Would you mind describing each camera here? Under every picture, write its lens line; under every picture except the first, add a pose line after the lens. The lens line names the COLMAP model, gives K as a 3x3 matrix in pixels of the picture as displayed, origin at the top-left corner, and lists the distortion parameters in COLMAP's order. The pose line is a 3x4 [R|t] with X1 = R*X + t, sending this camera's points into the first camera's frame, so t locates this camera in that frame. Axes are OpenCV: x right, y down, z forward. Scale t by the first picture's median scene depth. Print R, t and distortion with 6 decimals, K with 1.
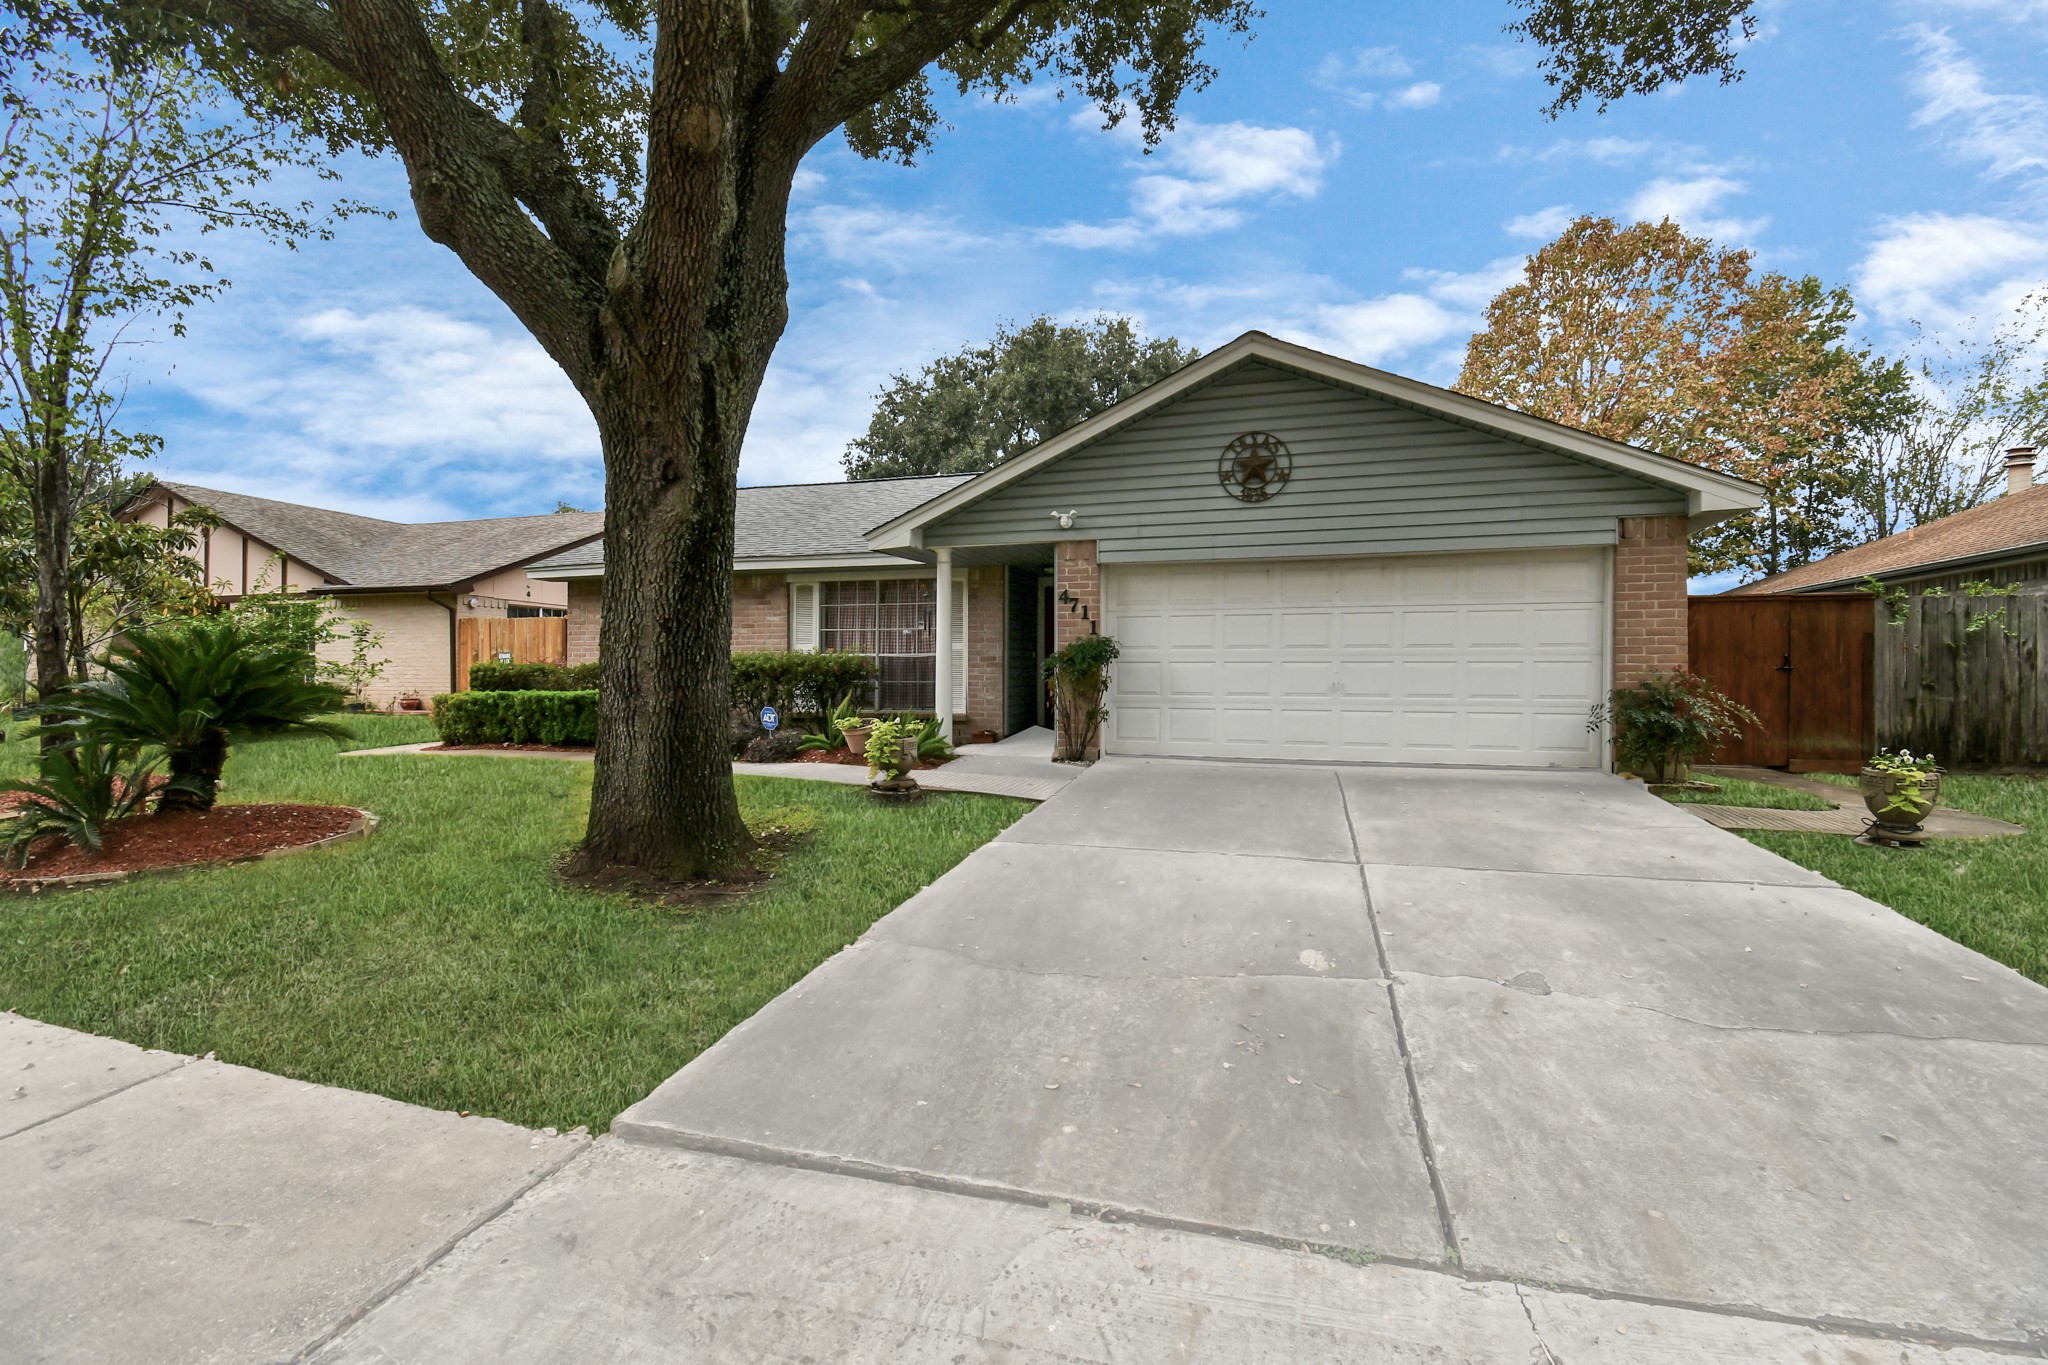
lens RADIAL K [[923.8, 0, 1019.6], [0, 923.8, 687.6], [0, 0, 1]] dist [0.000643, -0.000460]
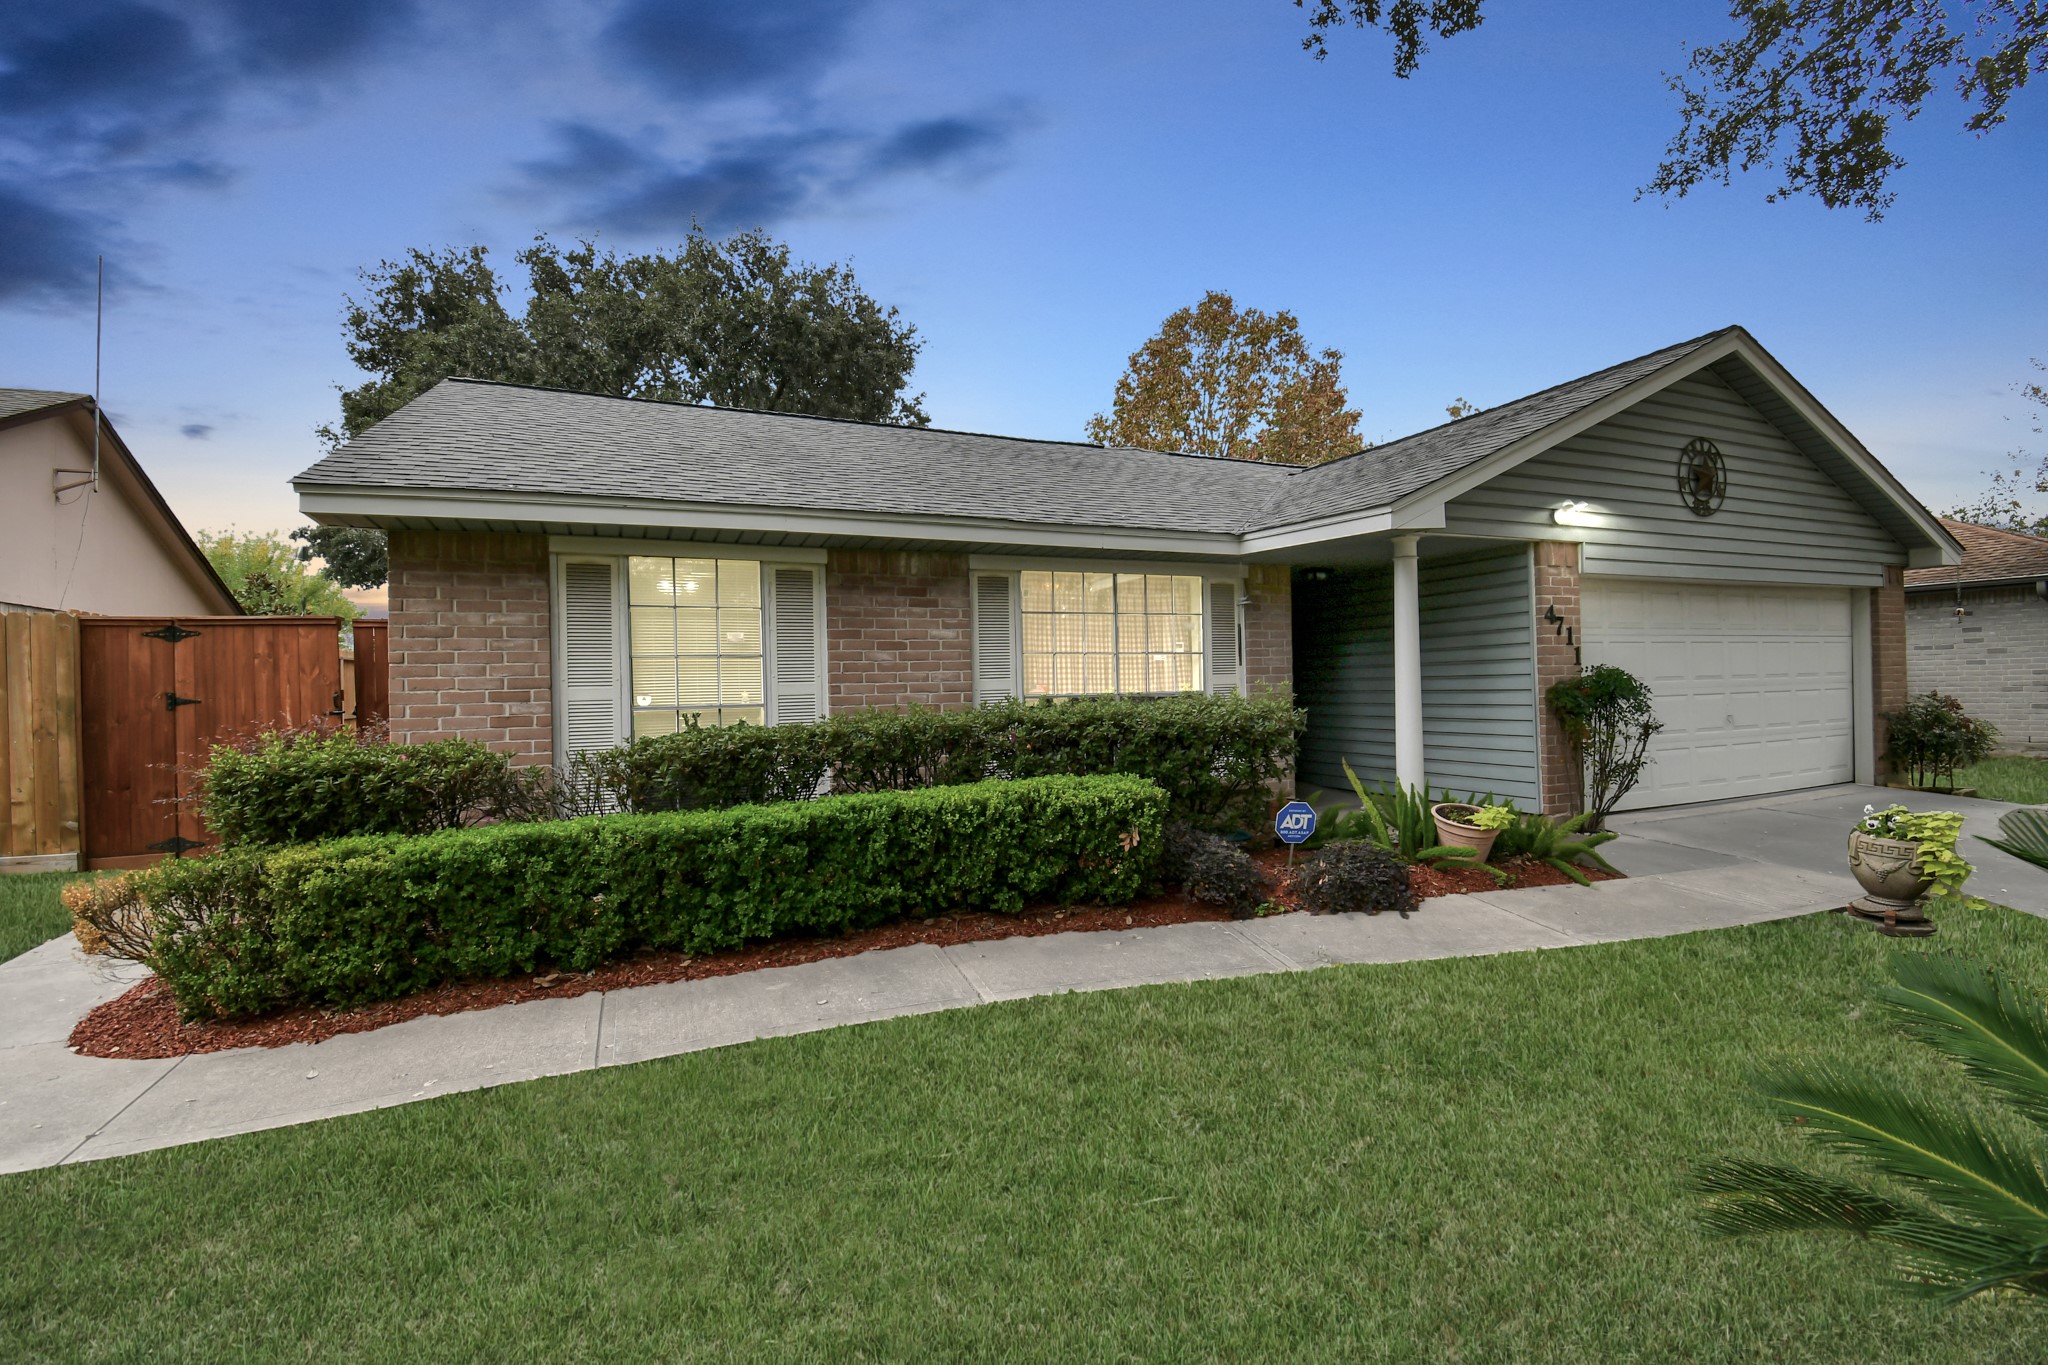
lens RADIAL K [[923.8, 0, 1038.2], [0, 923.8, 684.9], [0, 0, 1]] dist [0.000643, -0.000460]
pose [[0.736806, -0.016968, 0.675892, -0.815923], [0.032021, 0.999439, -0.009817, -0.049938], [-0.675346, 0.028876, 0.736936, 0.775276]]
